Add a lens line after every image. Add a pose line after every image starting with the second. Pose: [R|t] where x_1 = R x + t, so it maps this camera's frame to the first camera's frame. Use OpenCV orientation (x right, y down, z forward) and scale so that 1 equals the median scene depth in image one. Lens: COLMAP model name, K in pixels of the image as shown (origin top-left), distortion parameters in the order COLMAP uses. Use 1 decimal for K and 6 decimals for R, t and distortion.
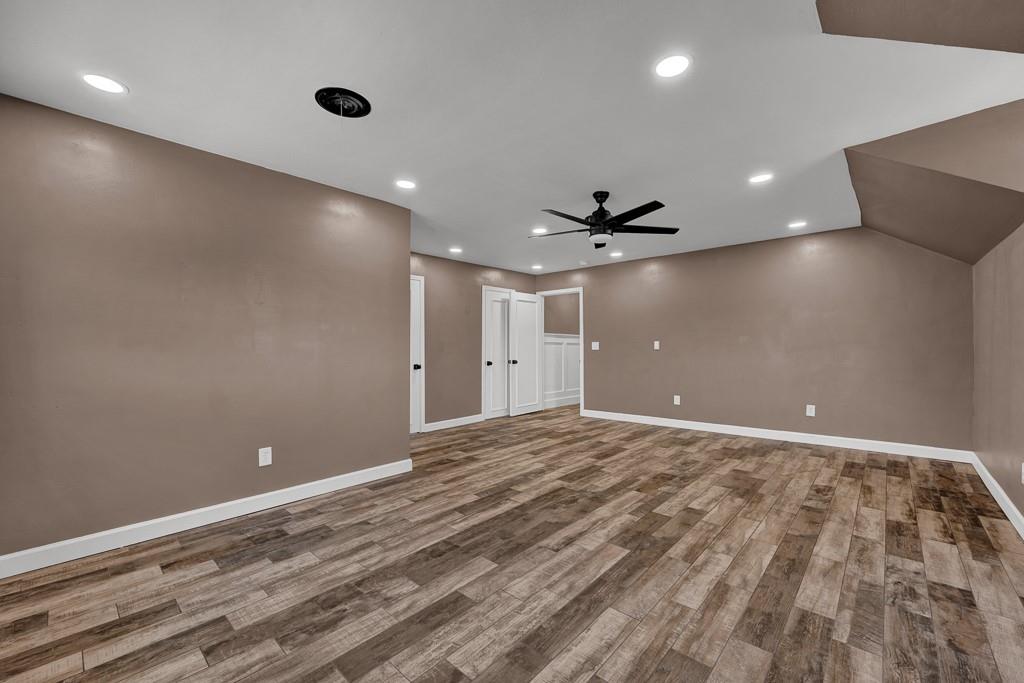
lens RADIAL K [[422.1, 0, 510.0], [0, 422.1, 342.8], [0, 0, 1]] dist [-0.000517, -0.000057]
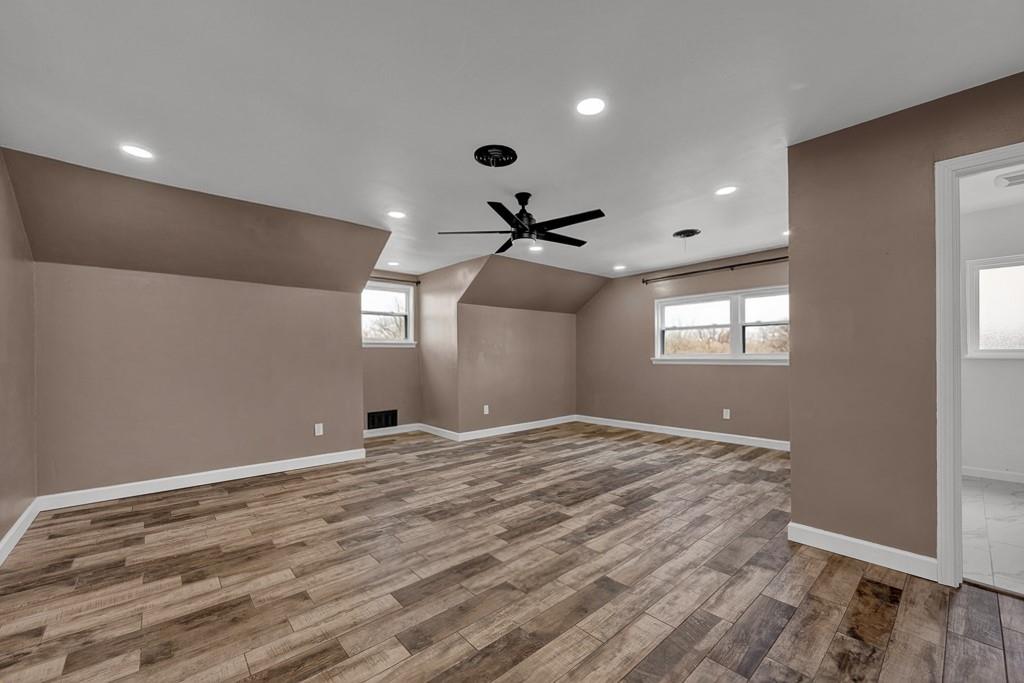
lens RADIAL K [[409.5, 0, 511.2], [0, 409.5, 351.3], [0, 0, 1]] dist [0.000554, 0.000046]
pose [[-0.994132, 0.013716, 0.107304, 0.167674], [0.012058, 0.999798, -0.016079, 0.011705], [-0.107503, -0.014690, -0.994096, 2.193672]]
